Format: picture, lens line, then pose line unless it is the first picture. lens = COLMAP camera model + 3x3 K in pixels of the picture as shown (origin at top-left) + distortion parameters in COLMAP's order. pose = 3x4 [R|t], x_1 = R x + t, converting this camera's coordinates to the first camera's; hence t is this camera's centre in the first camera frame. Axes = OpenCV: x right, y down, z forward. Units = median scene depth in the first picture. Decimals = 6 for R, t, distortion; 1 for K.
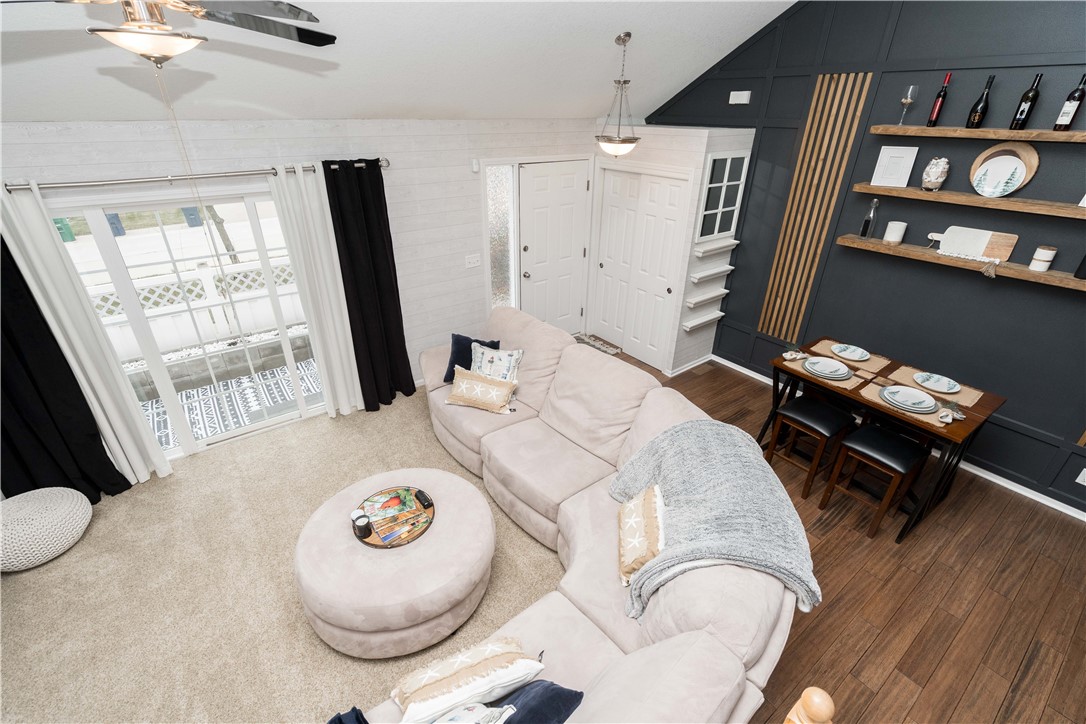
lens RADIAL K [[490.9, 0, 537.4], [0, 490.9, 368.7], [0, 0, 1]] dist [-0.002792, 0.002239]
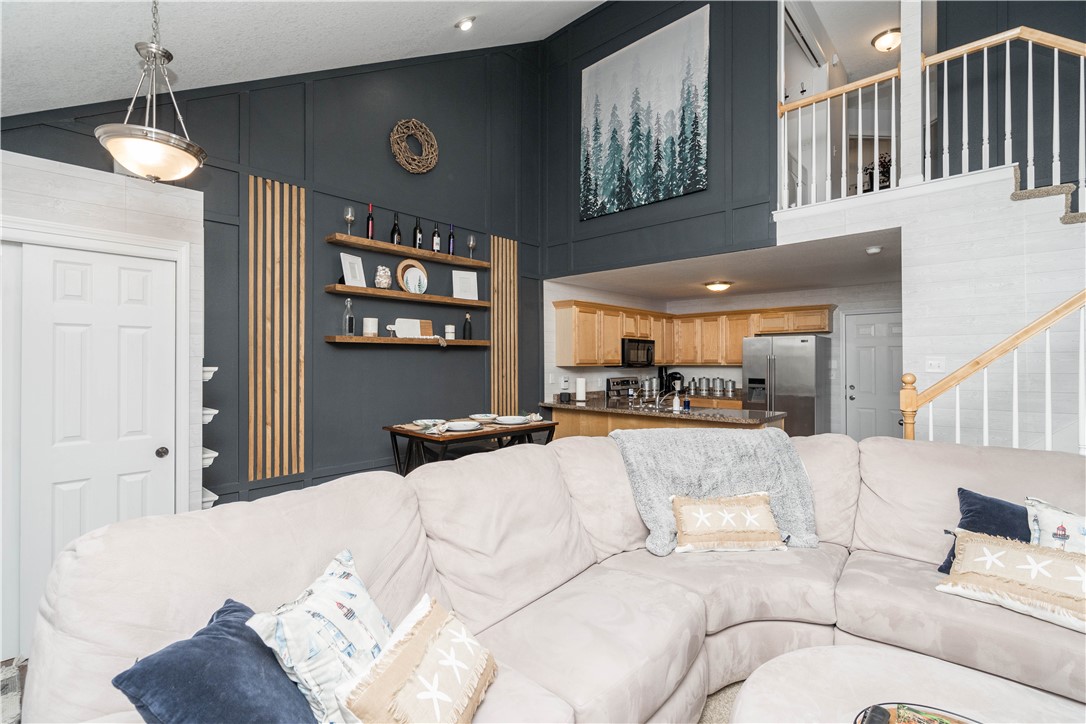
lens RADIAL K [[496.2, 0, 537.7], [0, 496.2, 354.6], [0, 0, 1]] dist [-0.000593, 0.000377]
pose [[-0.179942, 0.000608, 0.983677, -0.457529], [0.464405, 0.881591, 0.084408, -0.141172], [-0.867150, 0.472013, -0.158918, 0.891303]]
